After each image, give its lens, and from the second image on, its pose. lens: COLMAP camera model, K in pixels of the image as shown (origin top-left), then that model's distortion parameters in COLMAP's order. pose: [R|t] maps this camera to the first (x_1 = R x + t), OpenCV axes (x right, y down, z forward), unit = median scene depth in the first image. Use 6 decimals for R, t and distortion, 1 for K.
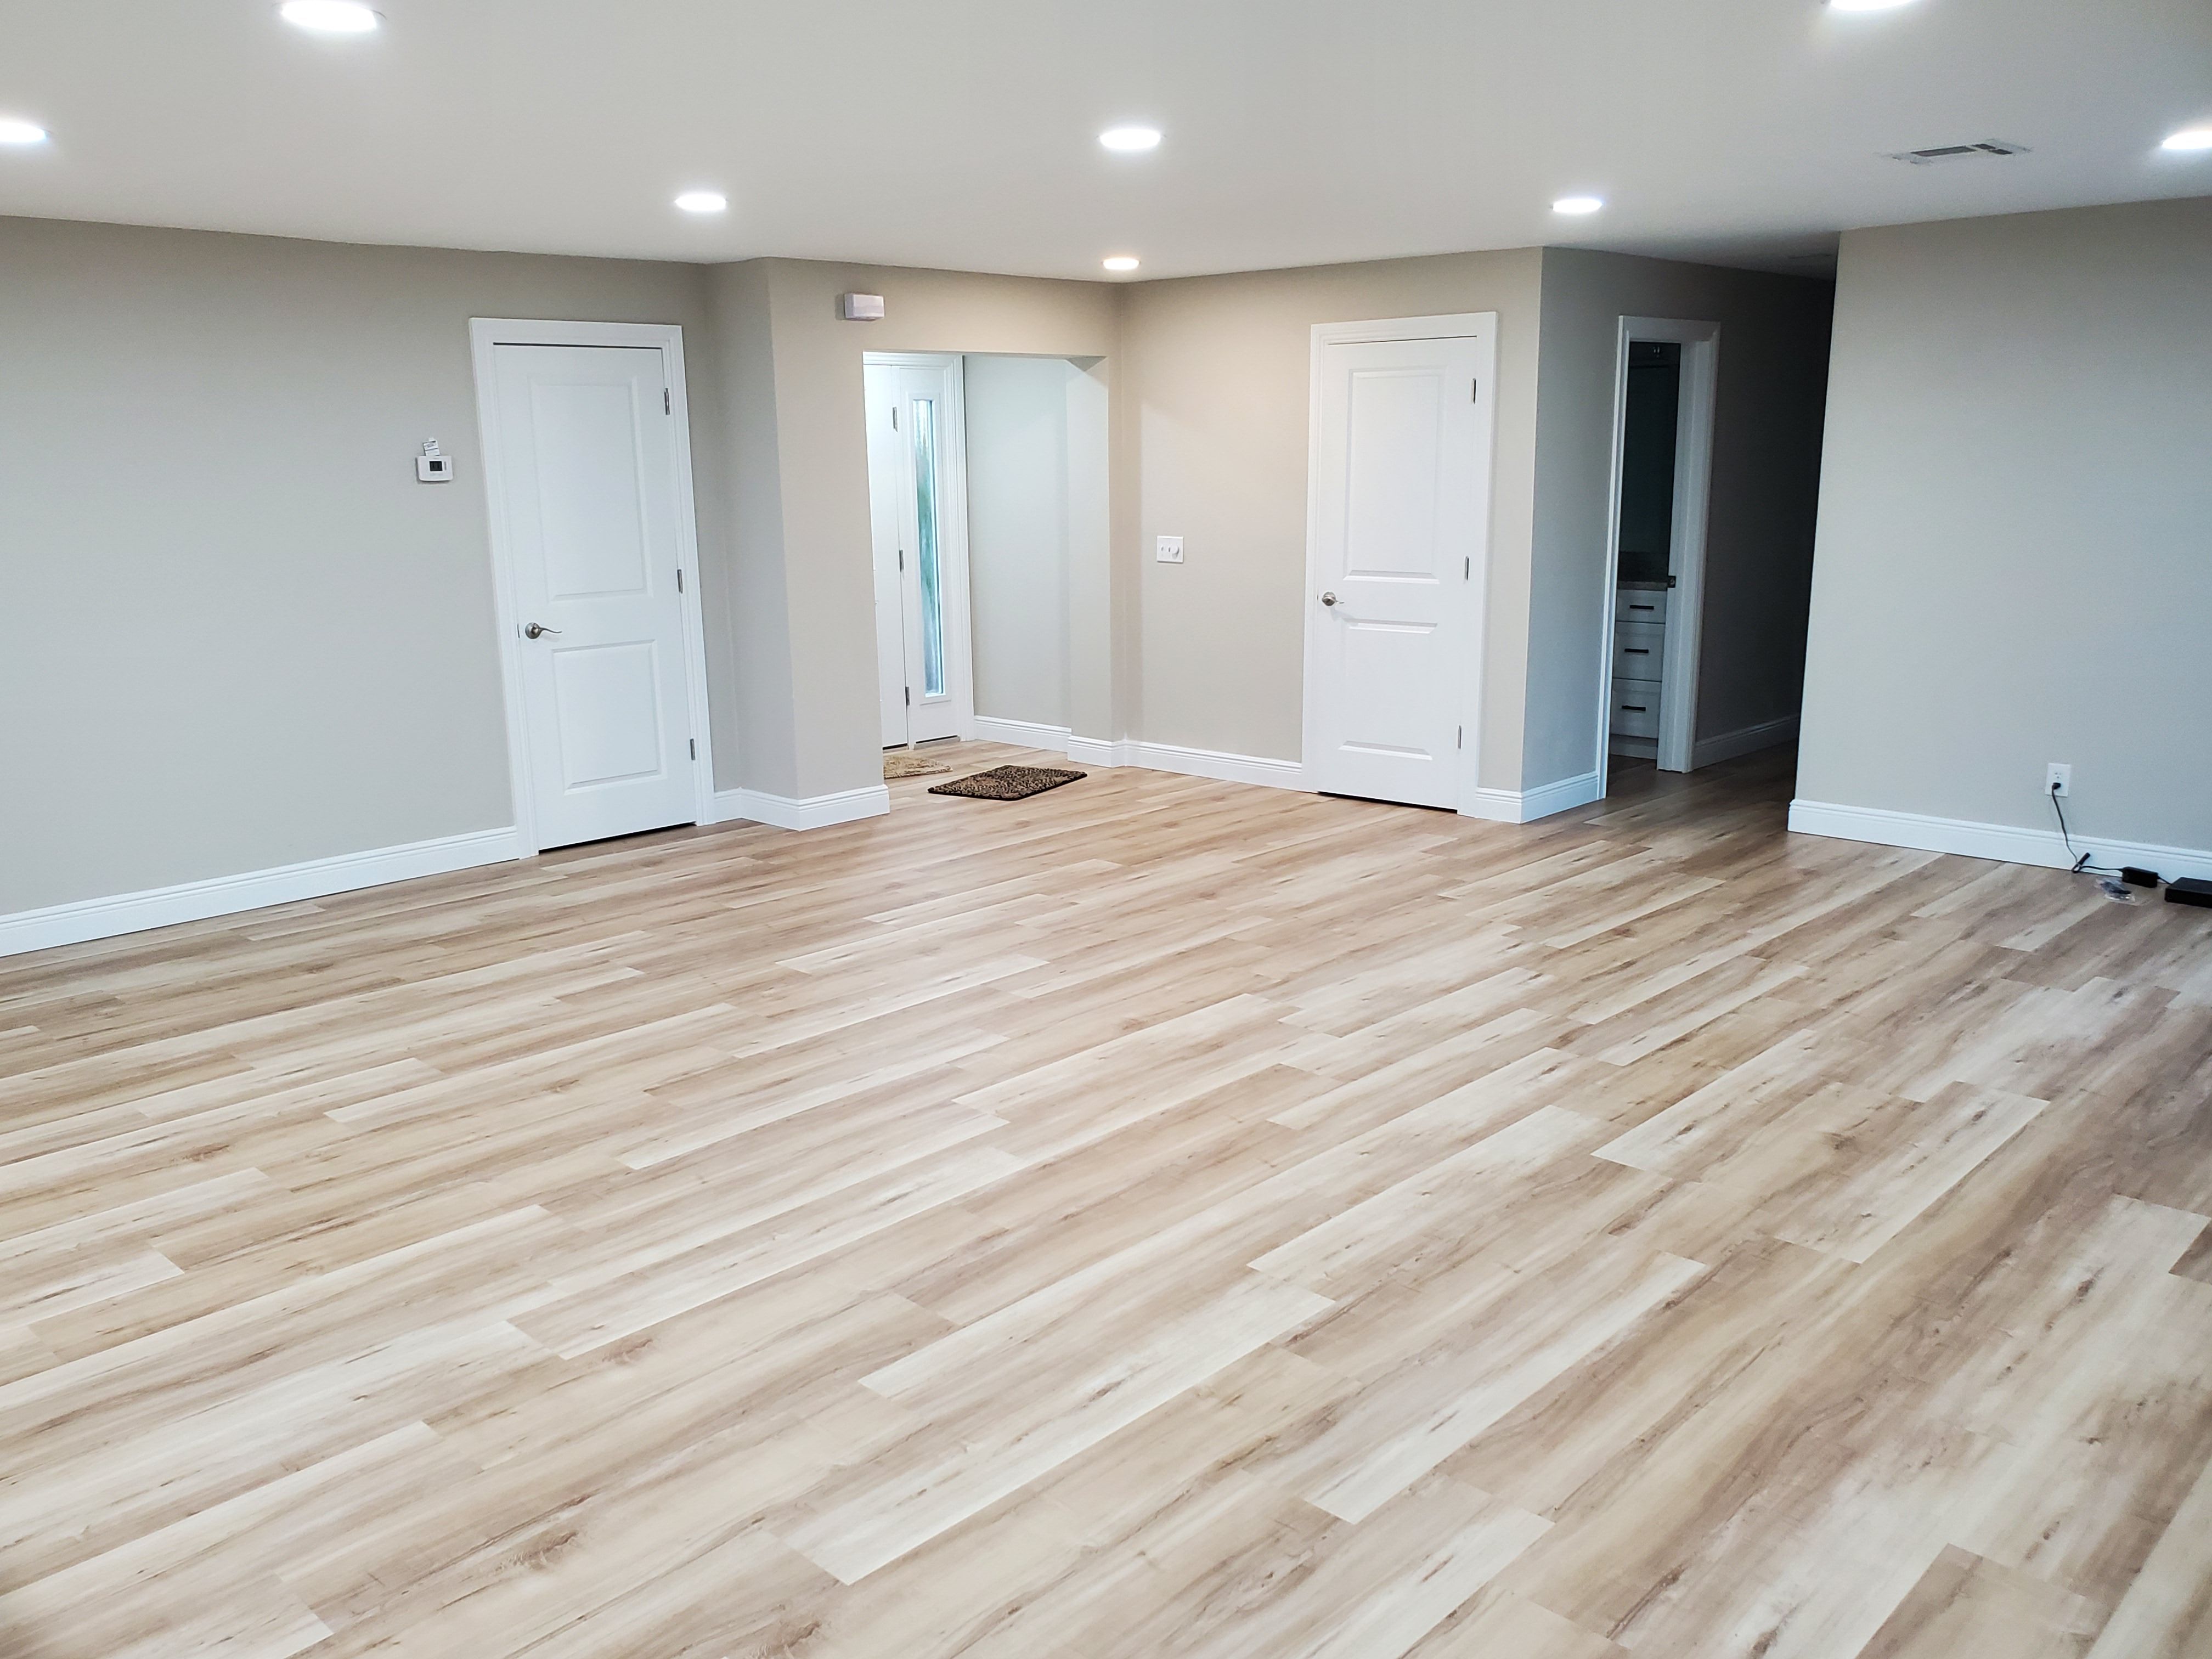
lens RADIAL K [[1764.3, 0, 1086.8], [0, 1764.3, 825.3], [0, 0, 1]] dist [0.022417, -0.009115]
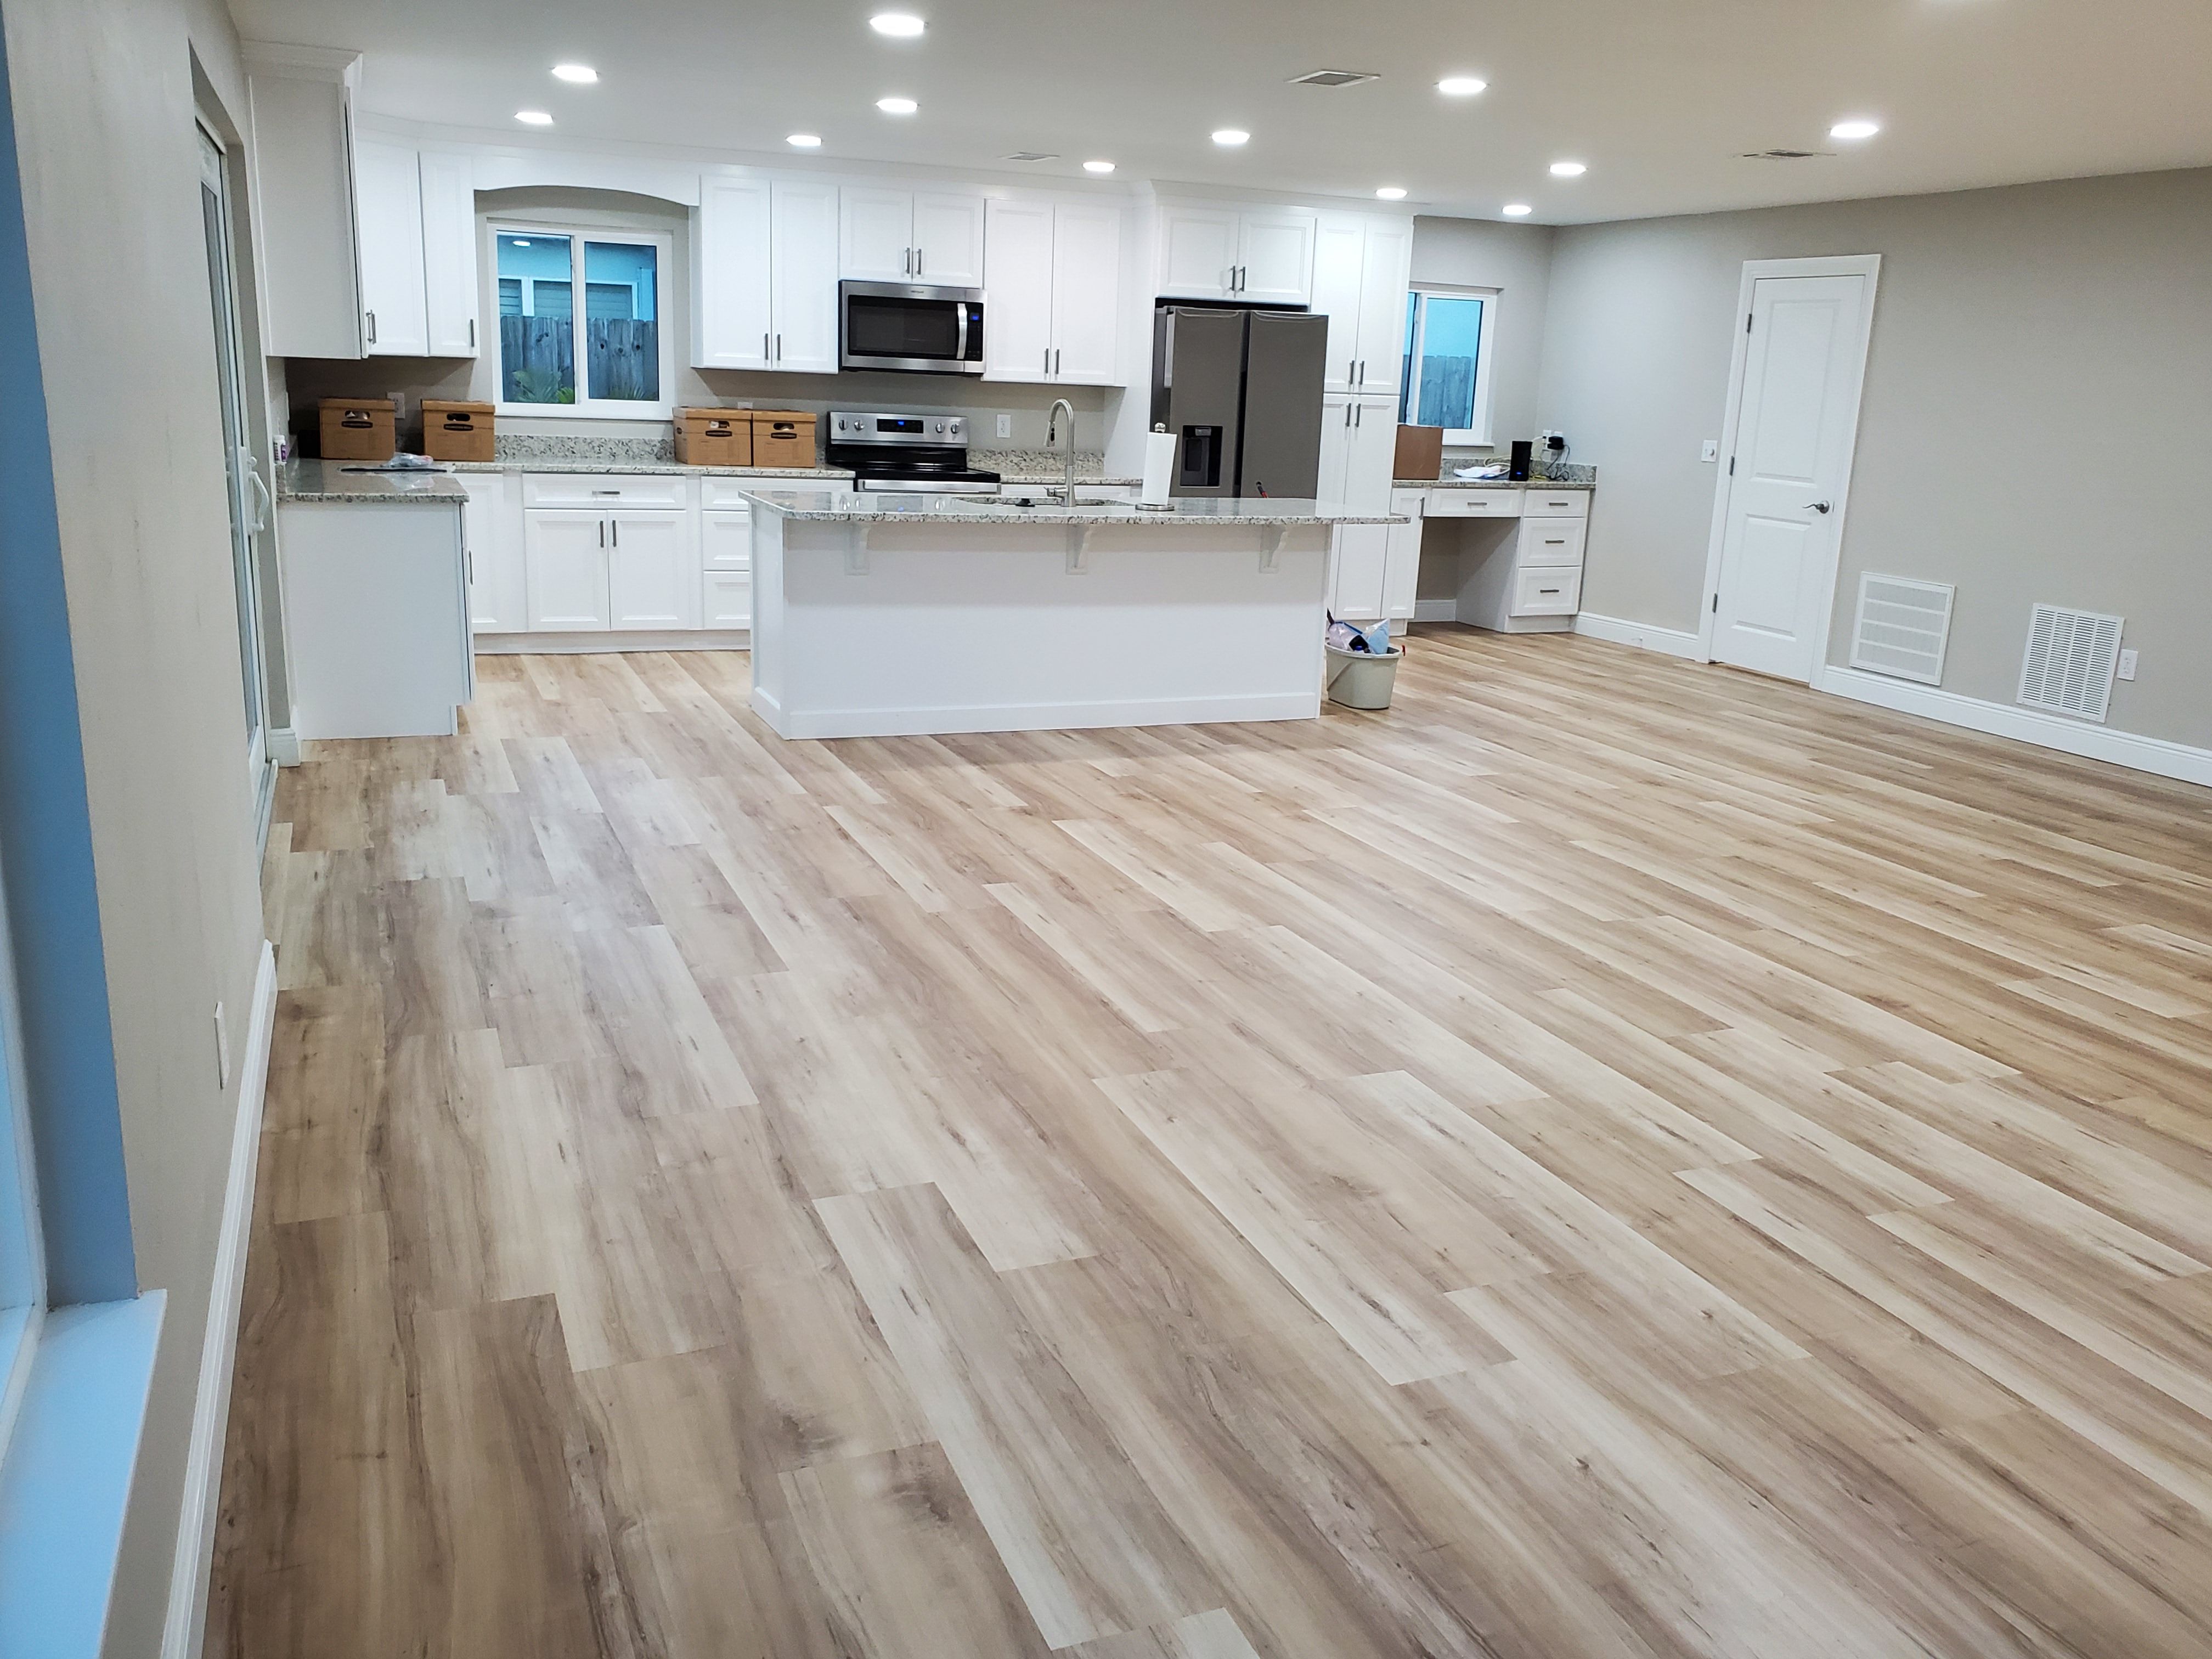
lens RADIAL K [[1764.3, 0, 1098.4], [0, 1764.3, 834.6], [0, 0, 1]] dist [0.022417, -0.009115]
pose [[-0.405695, 0.224648, -0.885971, 1.103688], [-0.235746, 0.910809, 0.338896, -0.194263], [0.883083, 0.346353, -0.316551, 1.076701]]
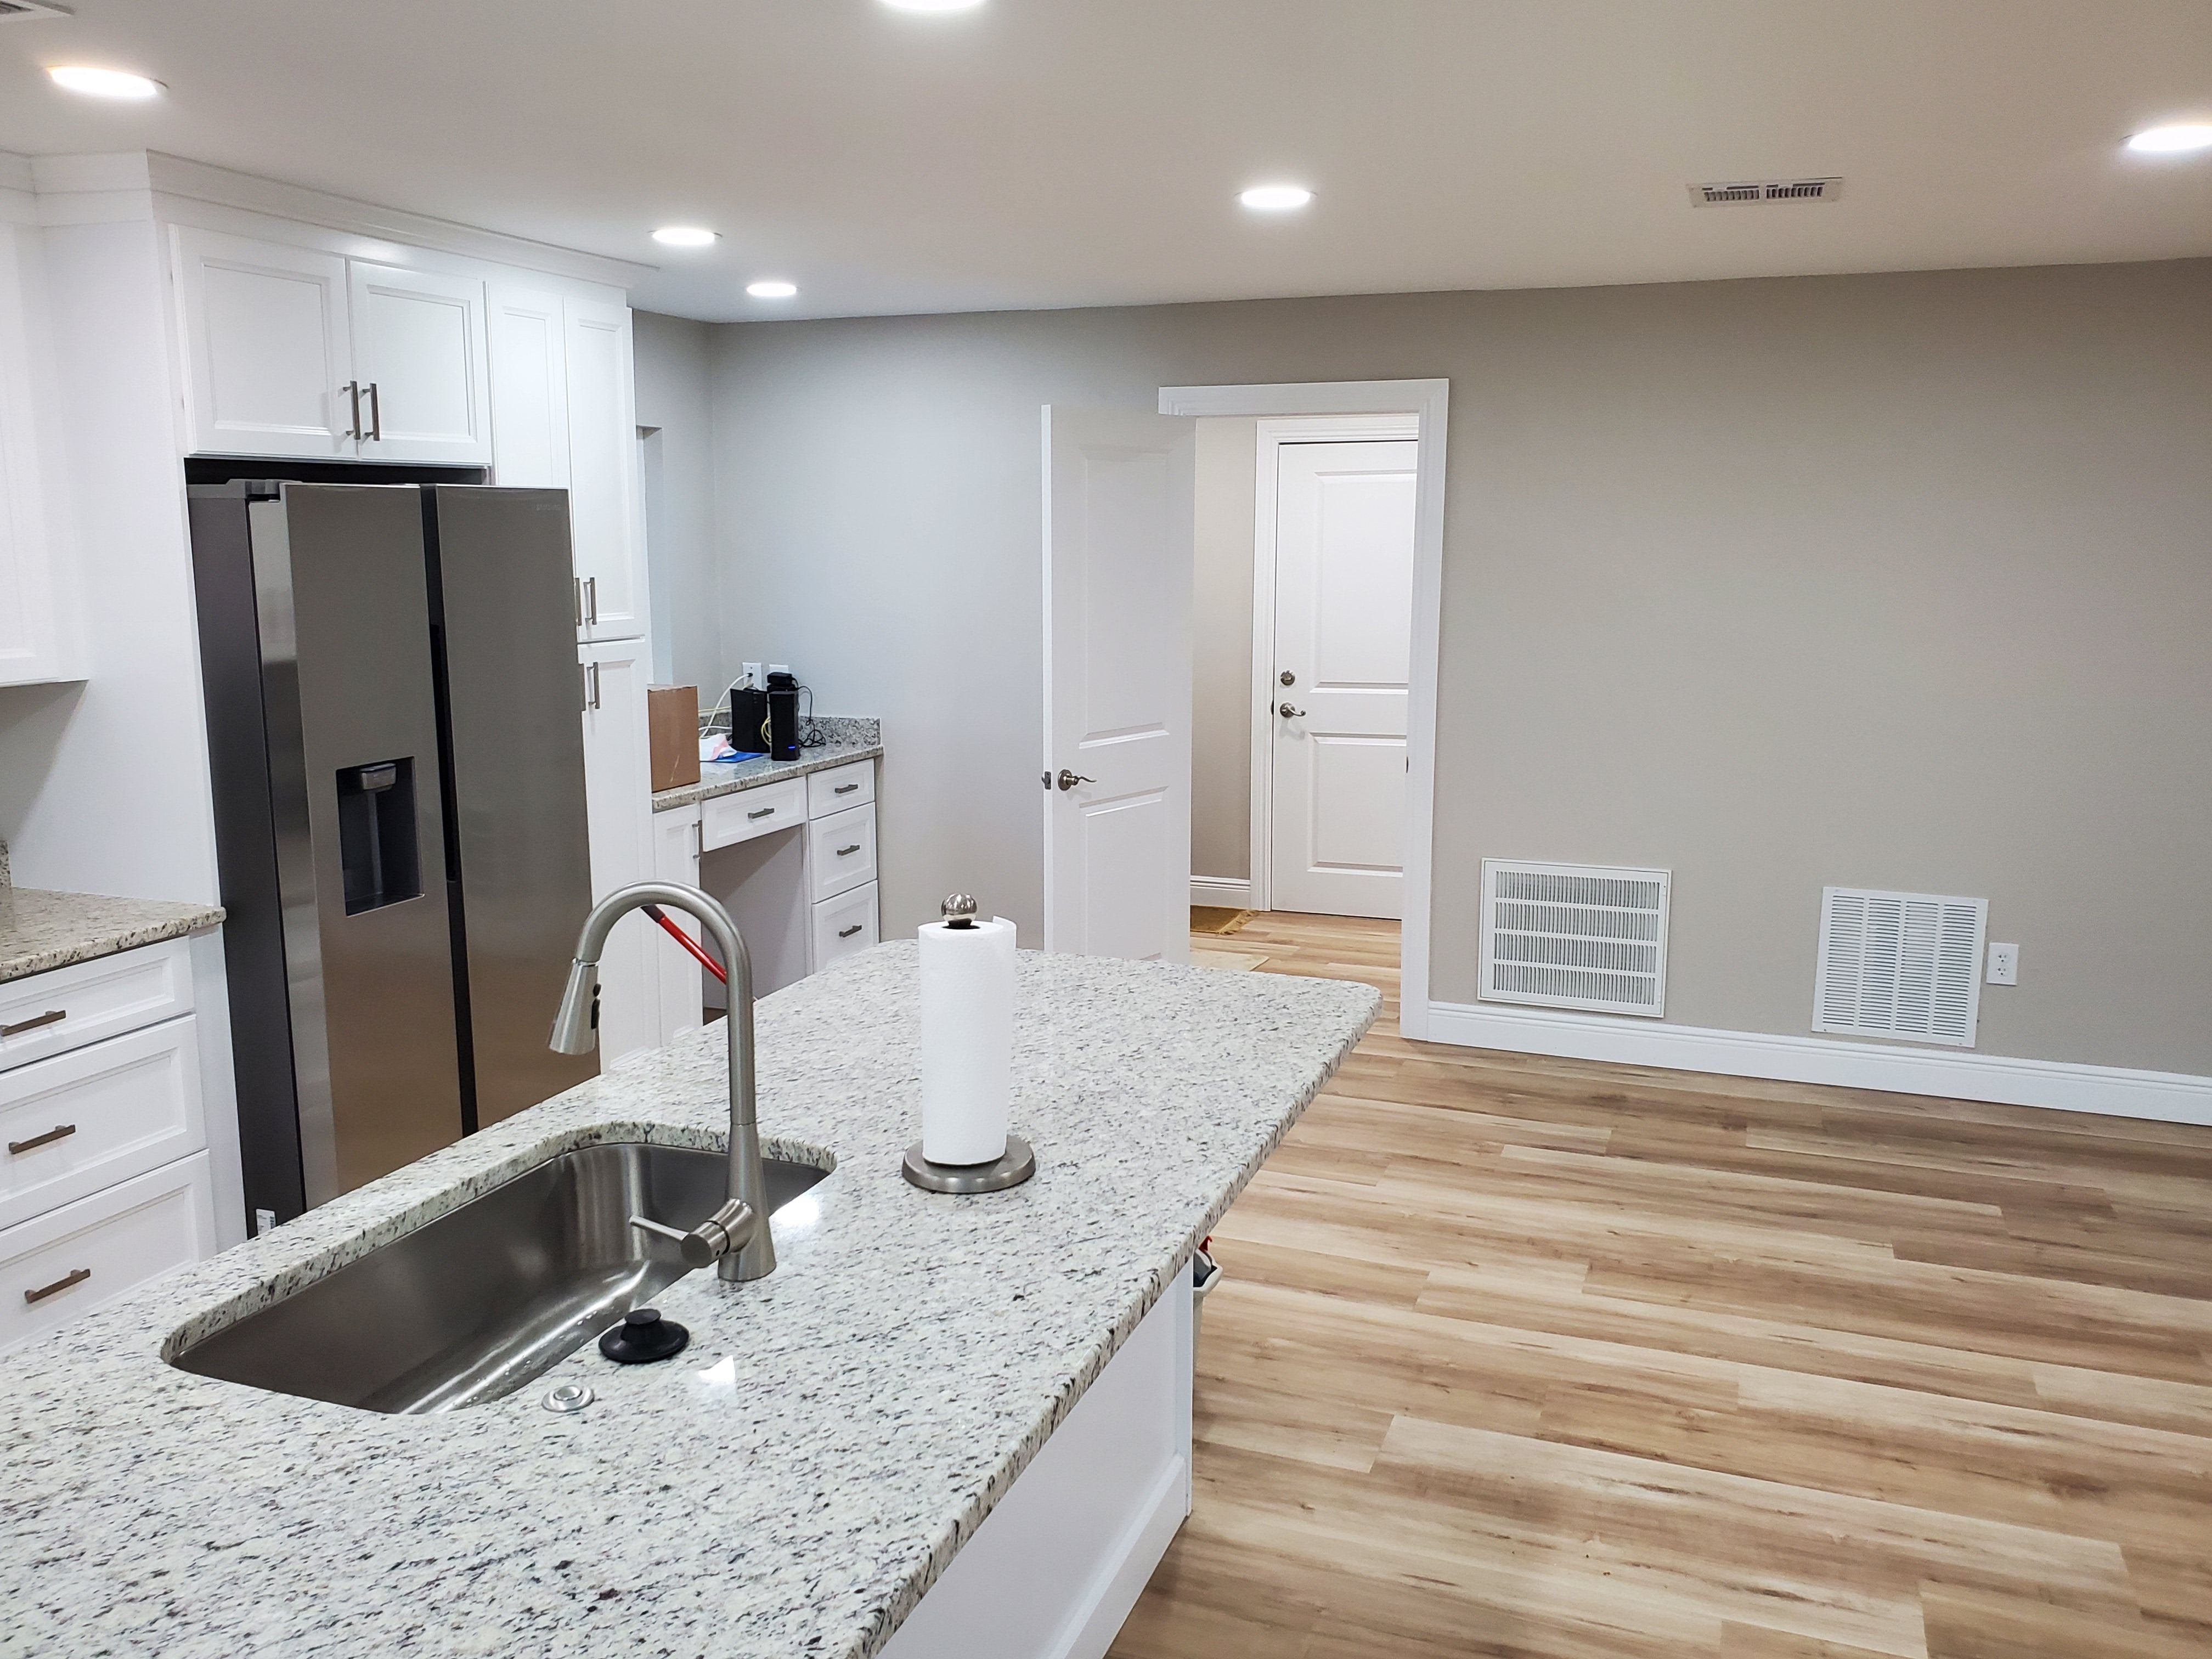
lens RADIAL K [[1764.3, 0, 1047.4], [0, 1764.3, 808.9], [0, 0, 1]] dist [0.022417, -0.009115]
pose [[0.387192, 0.152649, -0.909275, -0.034523], [-0.202141, 0.976260, 0.077818, -0.062335], [0.899567, 0.153672, 0.408857, 0.281277]]
